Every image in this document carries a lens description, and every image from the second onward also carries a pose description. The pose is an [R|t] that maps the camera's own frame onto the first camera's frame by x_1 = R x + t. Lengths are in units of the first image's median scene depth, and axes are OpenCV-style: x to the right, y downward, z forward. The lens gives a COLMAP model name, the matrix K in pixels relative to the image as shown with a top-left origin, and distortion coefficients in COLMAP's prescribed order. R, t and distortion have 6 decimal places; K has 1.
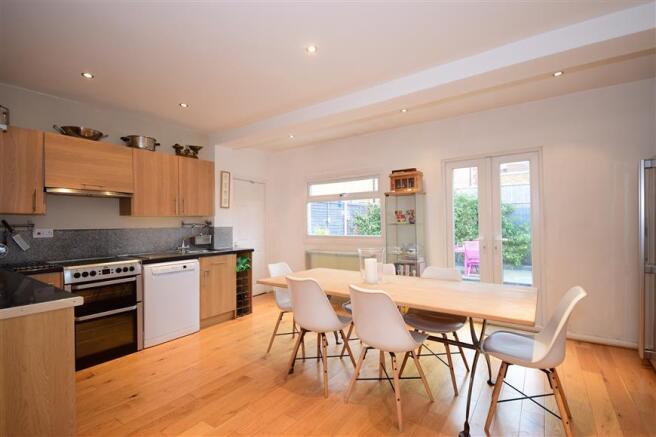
lens RADIAL K [[304.4, 0, 324.1], [0, 304.4, 220.9], [0, 0, 1]] dist [0.015781, 0.000294]
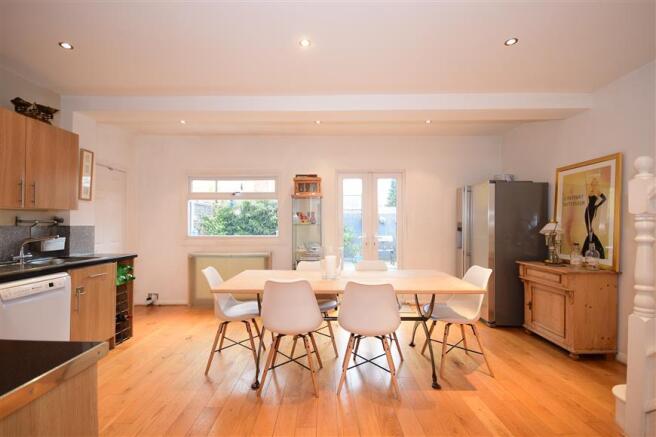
lens RADIAL K [[285.3, 0, 325.8], [0, 285.3, 219.6], [0, 0, 1]] dist [-0.001637, -0.000254]
pose [[0.809827, 0.019244, 0.586353, -0.280911], [-0.011977, 0.999796, -0.016272, 0.009437], [-0.586547, 0.006155, 0.809892, 0.120781]]
